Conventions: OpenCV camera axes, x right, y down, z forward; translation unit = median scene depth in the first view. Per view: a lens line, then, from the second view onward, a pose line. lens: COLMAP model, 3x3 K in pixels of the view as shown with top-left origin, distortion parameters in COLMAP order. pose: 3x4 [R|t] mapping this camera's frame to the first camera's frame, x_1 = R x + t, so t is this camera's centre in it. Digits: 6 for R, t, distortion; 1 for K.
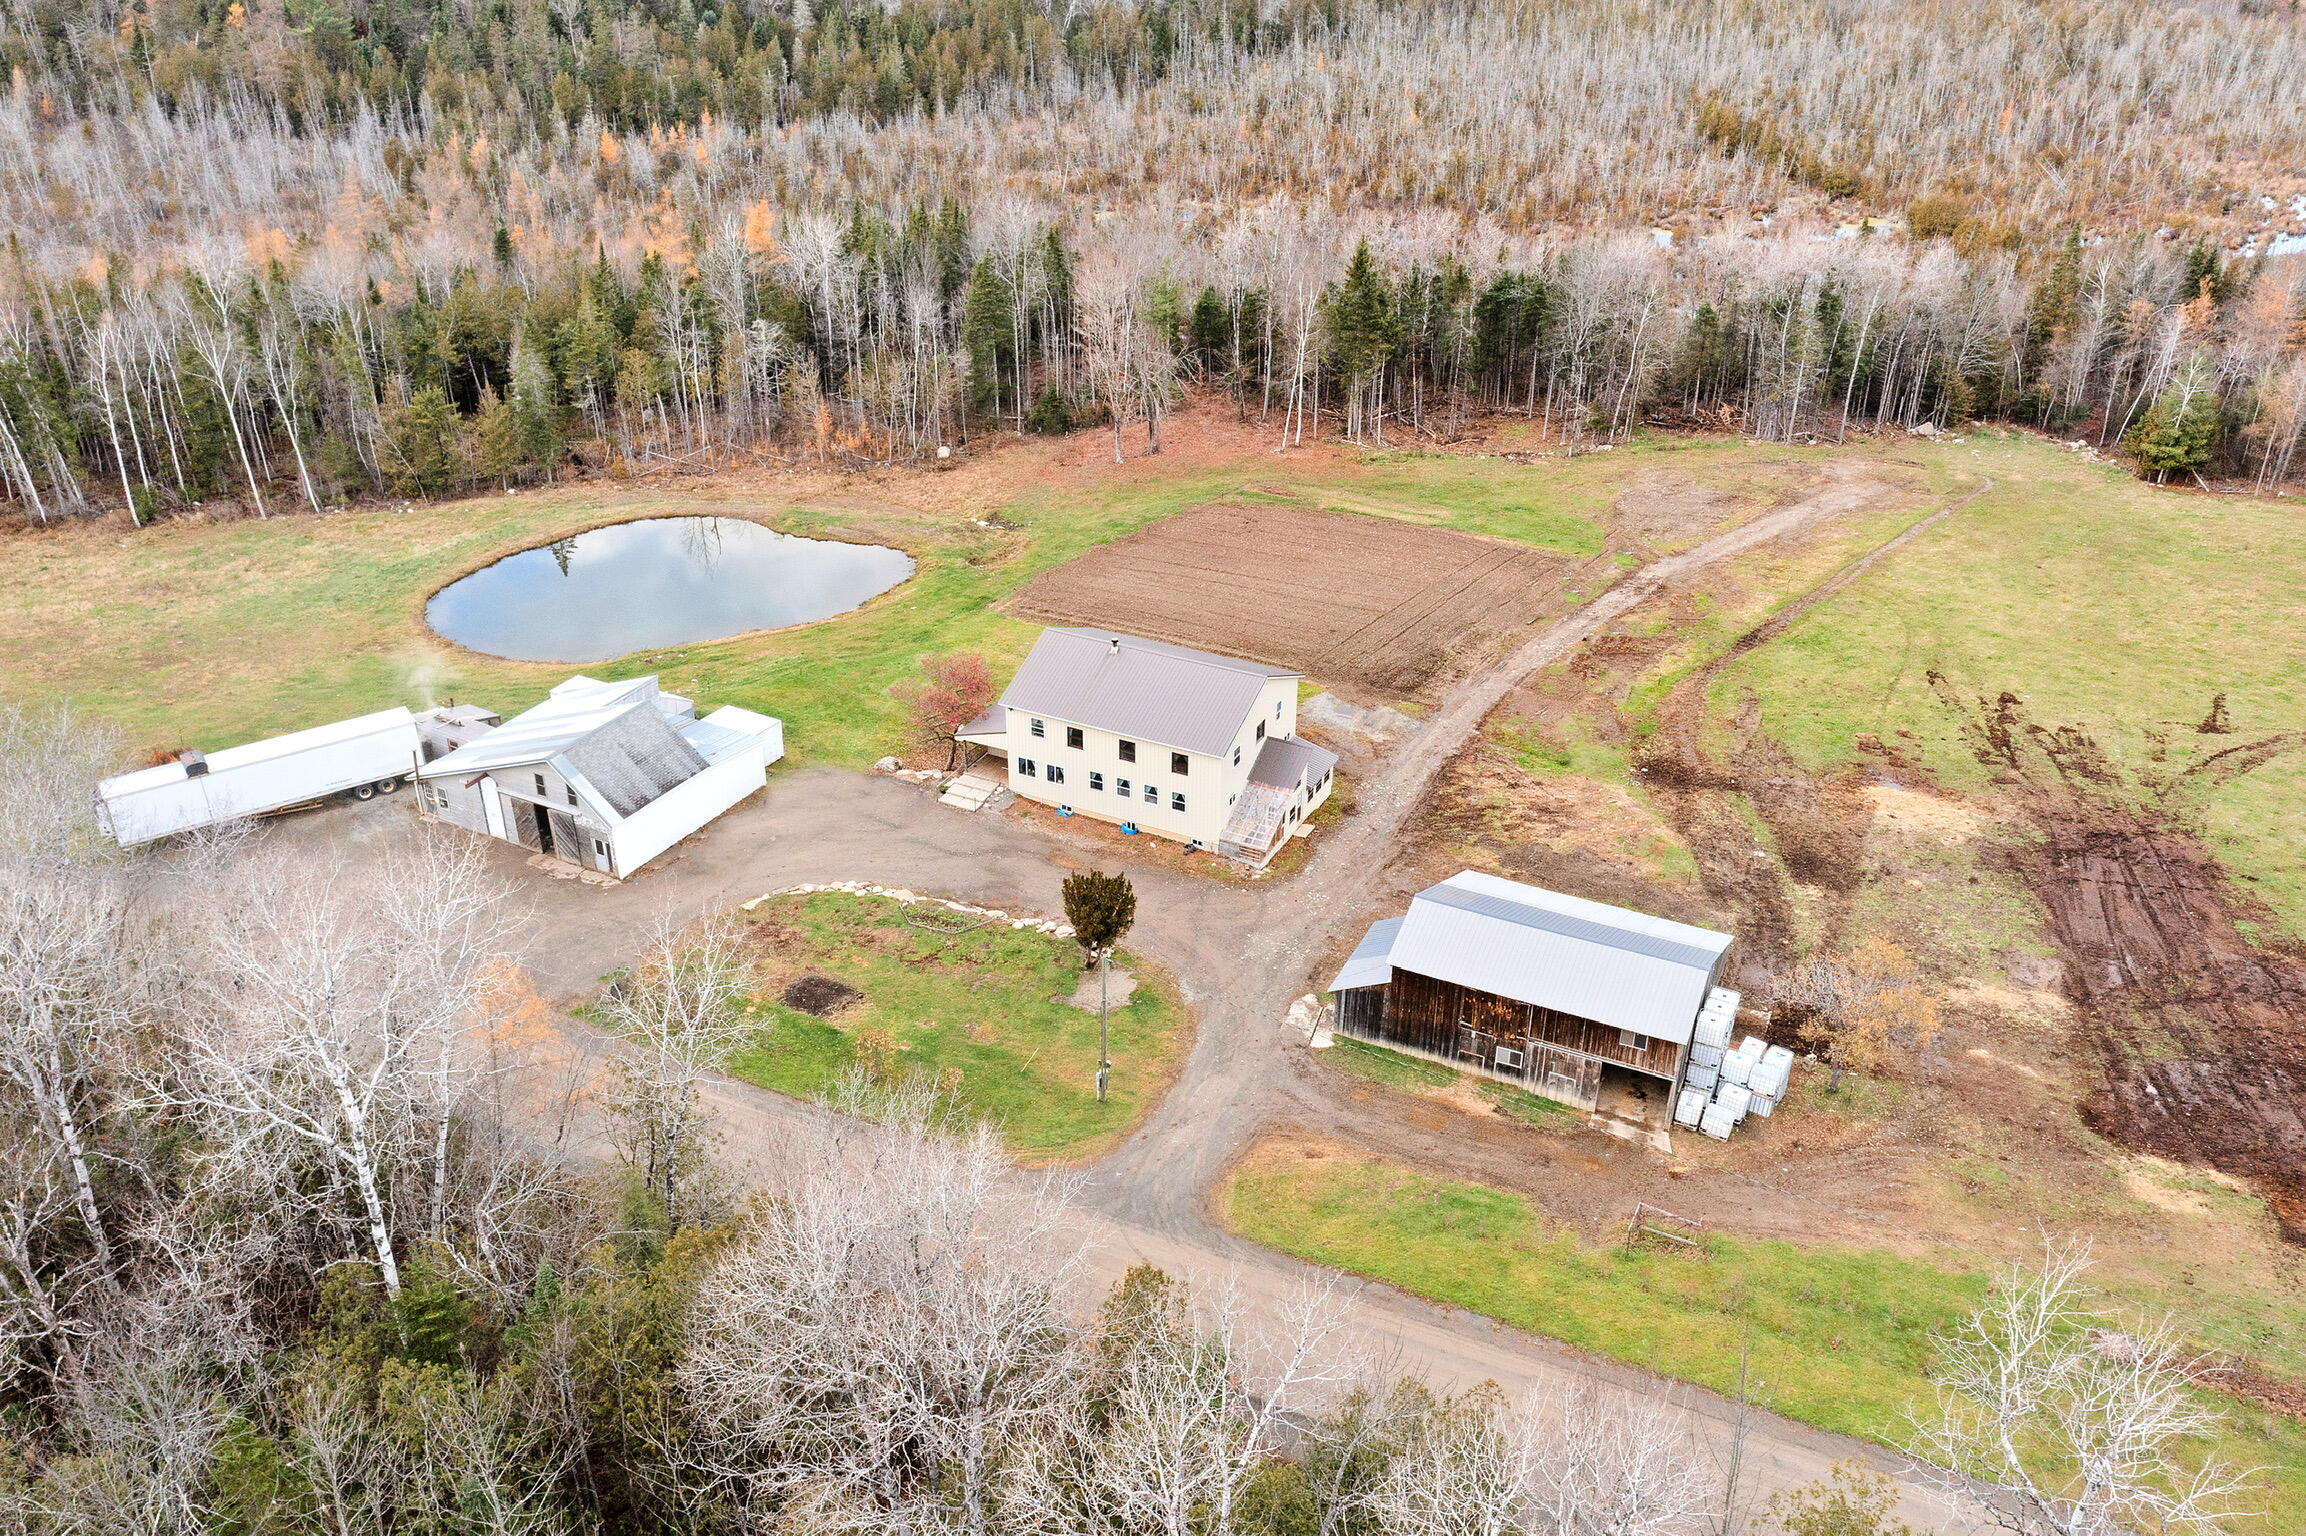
lens RADIAL K [[1837.7, 0, 1146.3], [0, 1837.7, 764.6], [0, 0, 1]] dist [-0.017642, 0.018350]
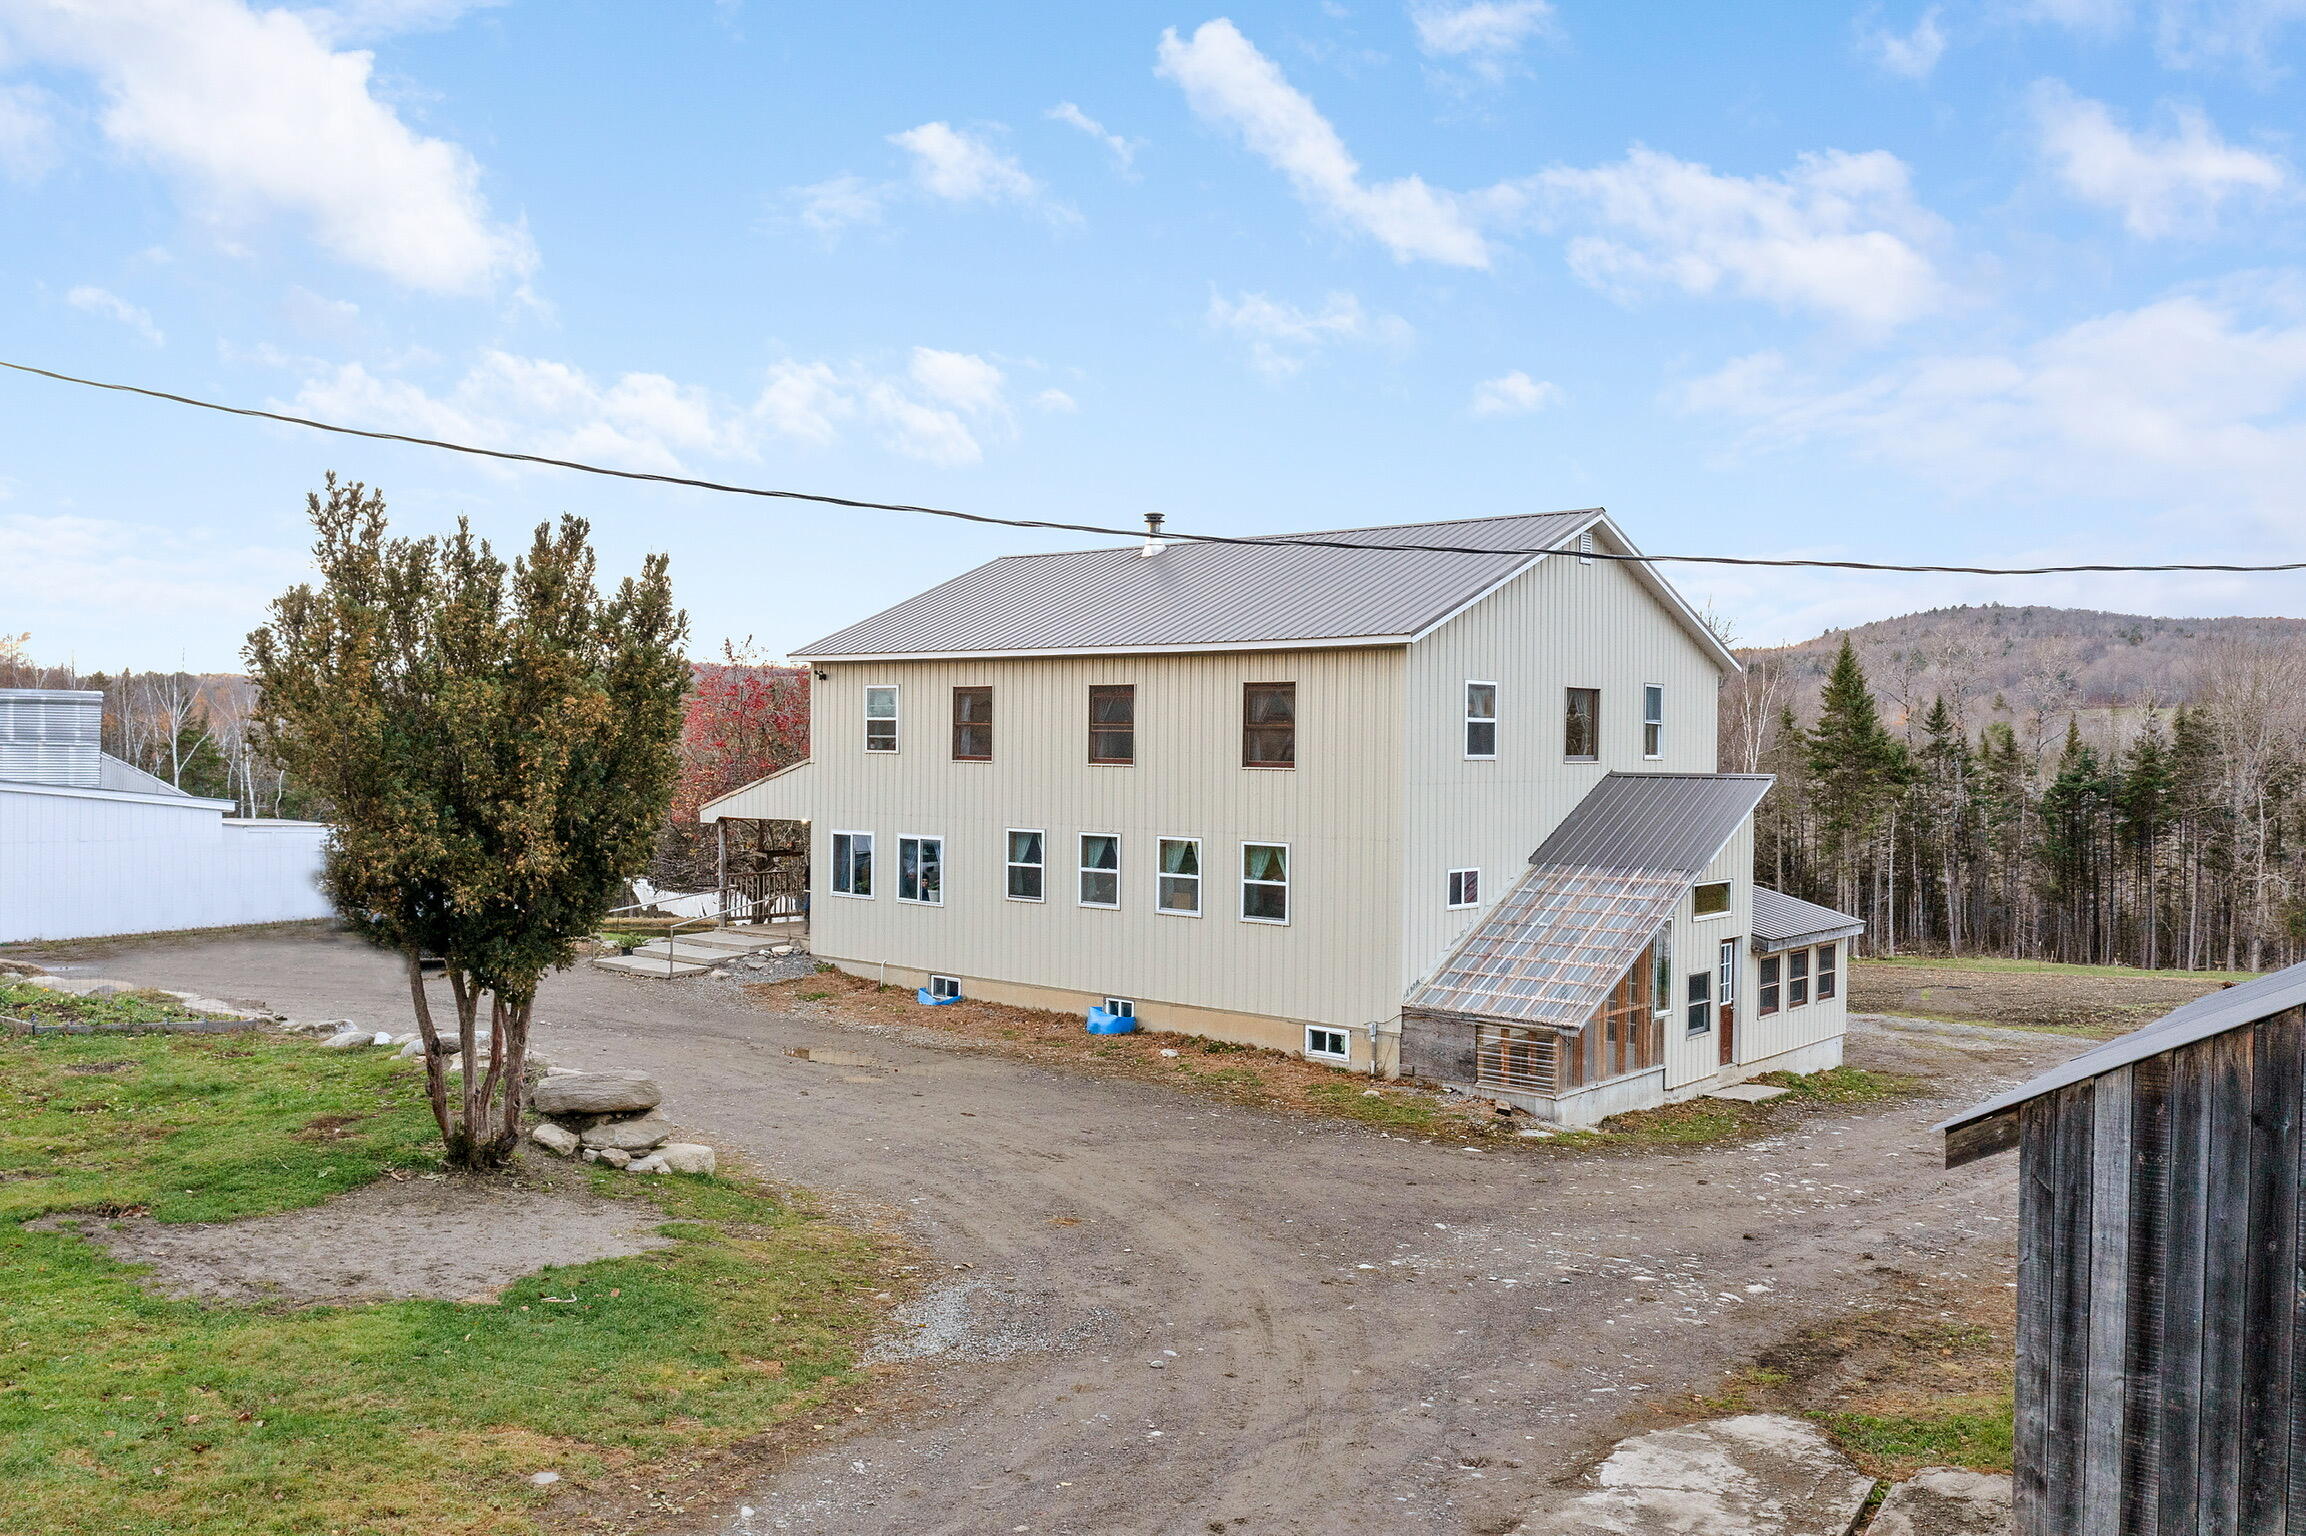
lens RADIAL K [[1837.7, 0, 1149.8], [0, 1837.7, 754.2], [0, 0, 1]] dist [-0.017642, 0.018350]
pose [[0.969808, 0.009372, -0.243691, 0.067606], [-0.124834, 0.877499, -0.463047, 0.132709], [0.209499, 0.479488, 0.852175, 0.746633]]
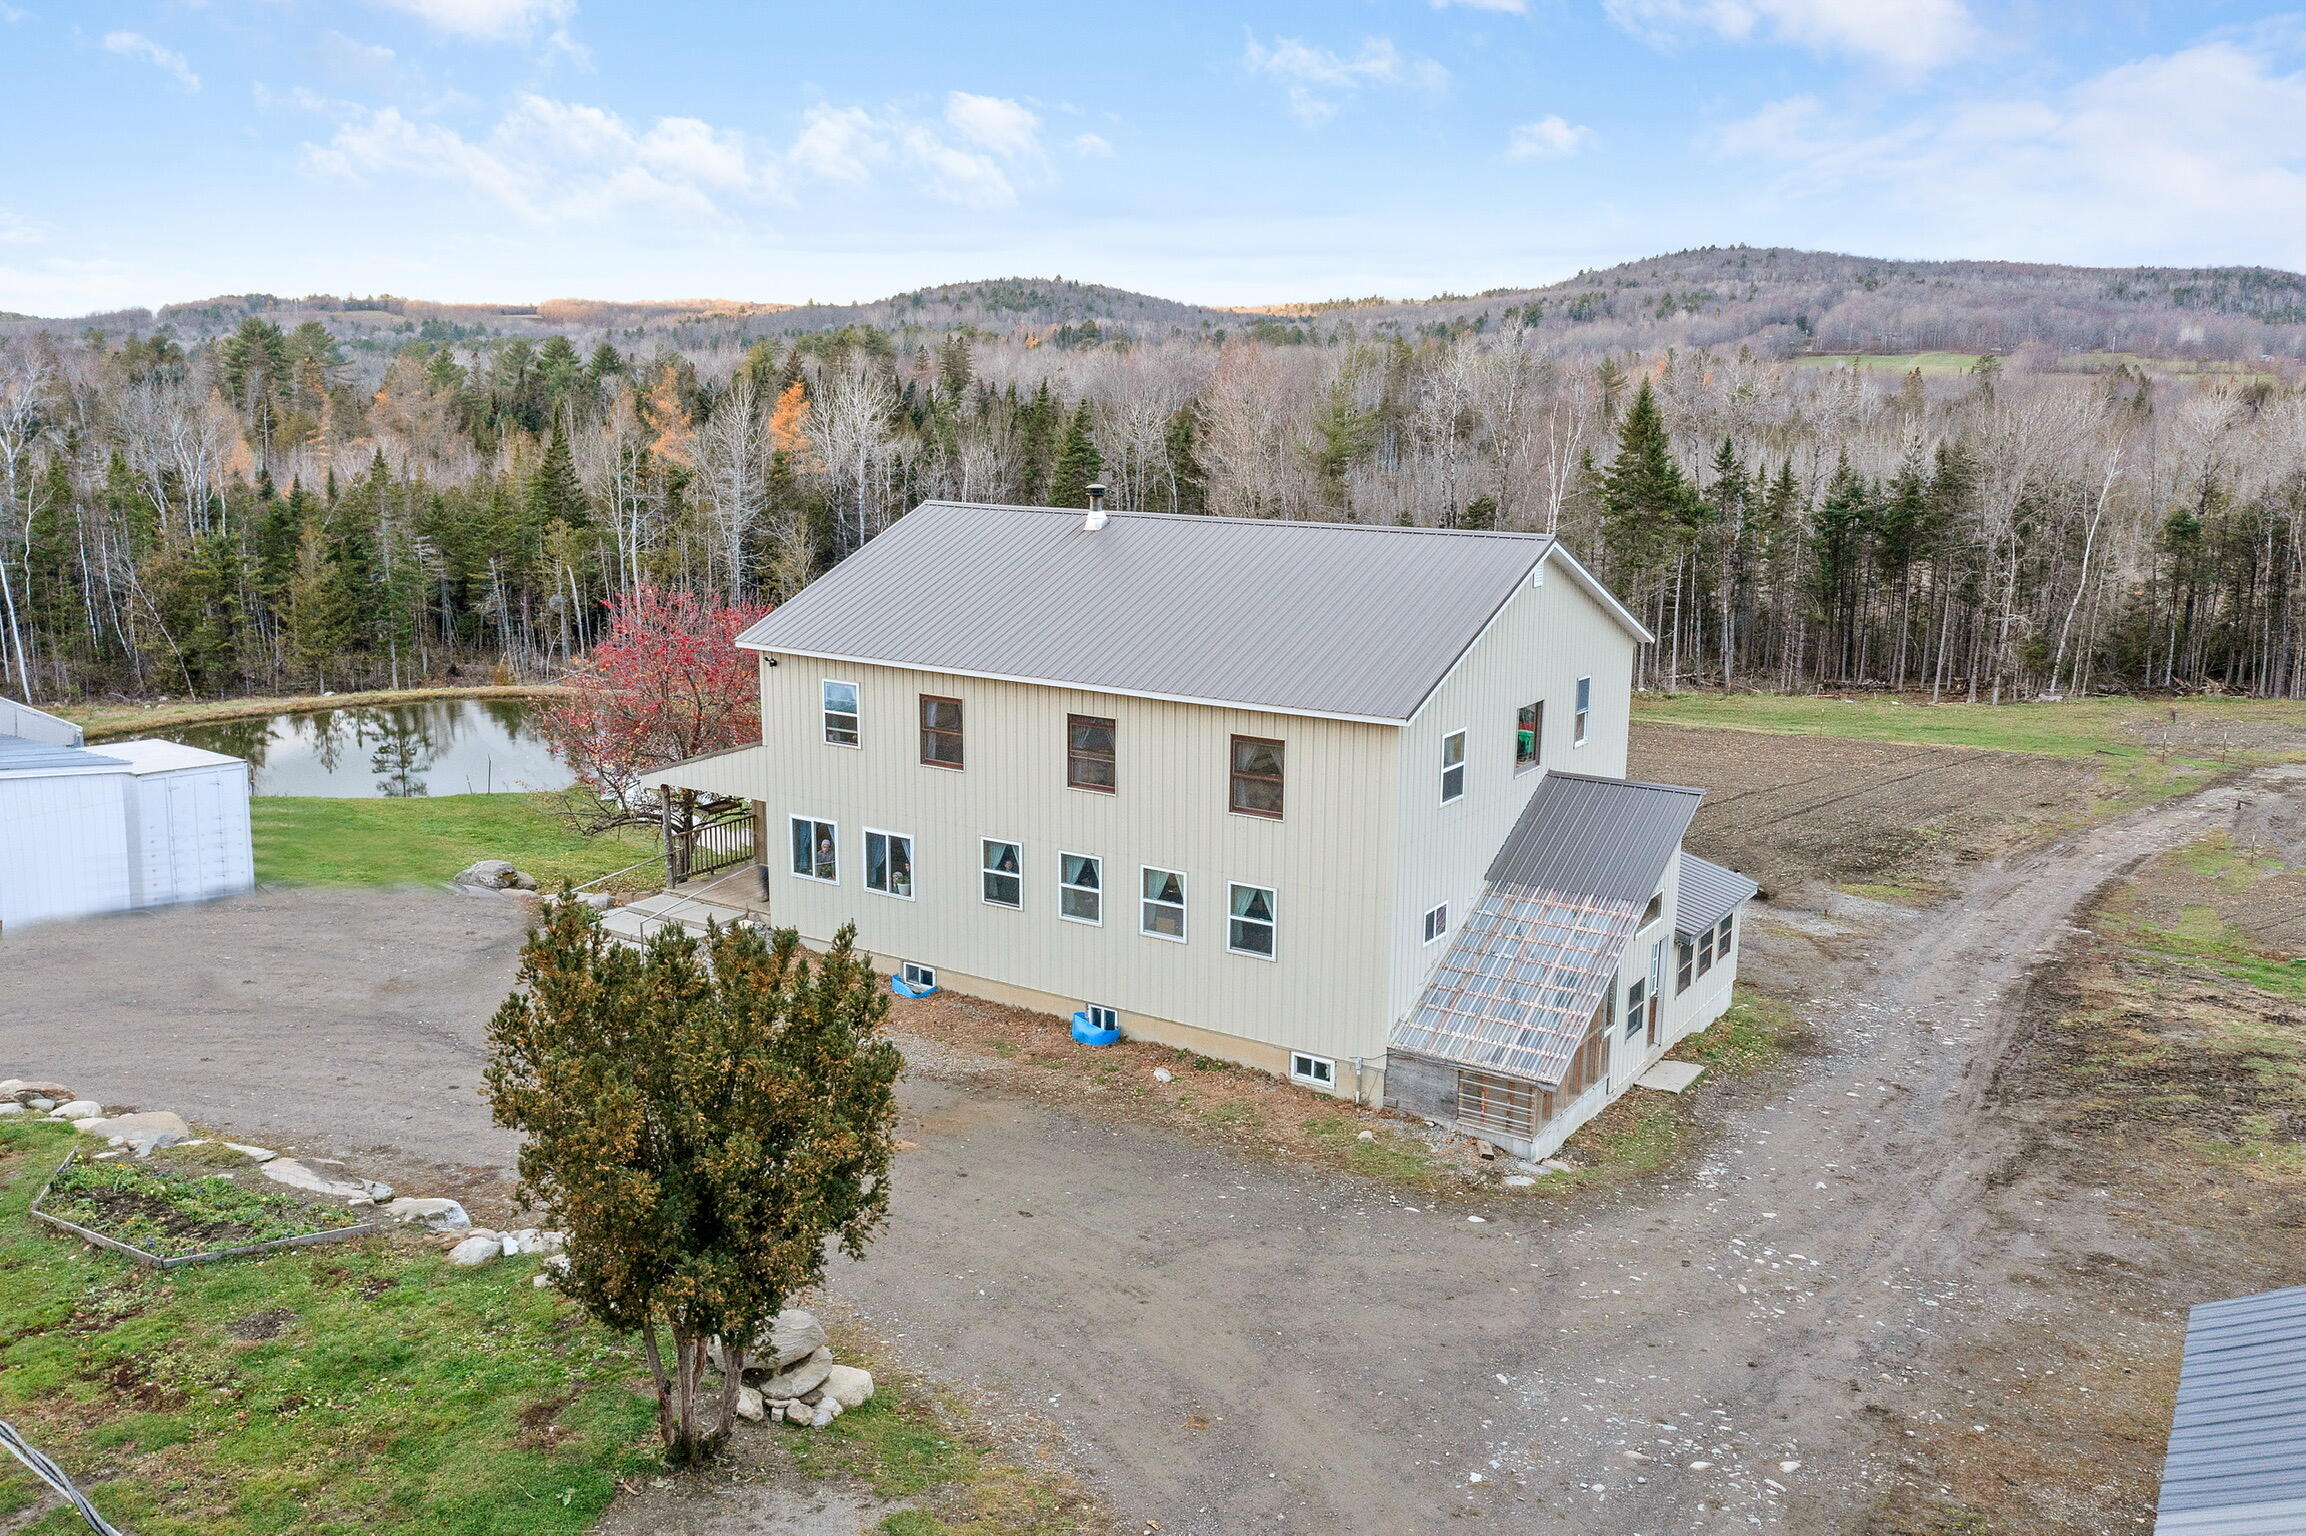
lens RADIAL K [[1837.7, 0, 1149.4], [0, 1837.7, 762.9], [0, 0, 1]] dist [-0.017642, 0.018350]
pose [[0.993417, 0.026656, -0.111406, 0.033322], [-0.058287, 0.954861, -0.291279, 0.082557], [0.098612, 0.295855, 0.950129, 0.705815]]
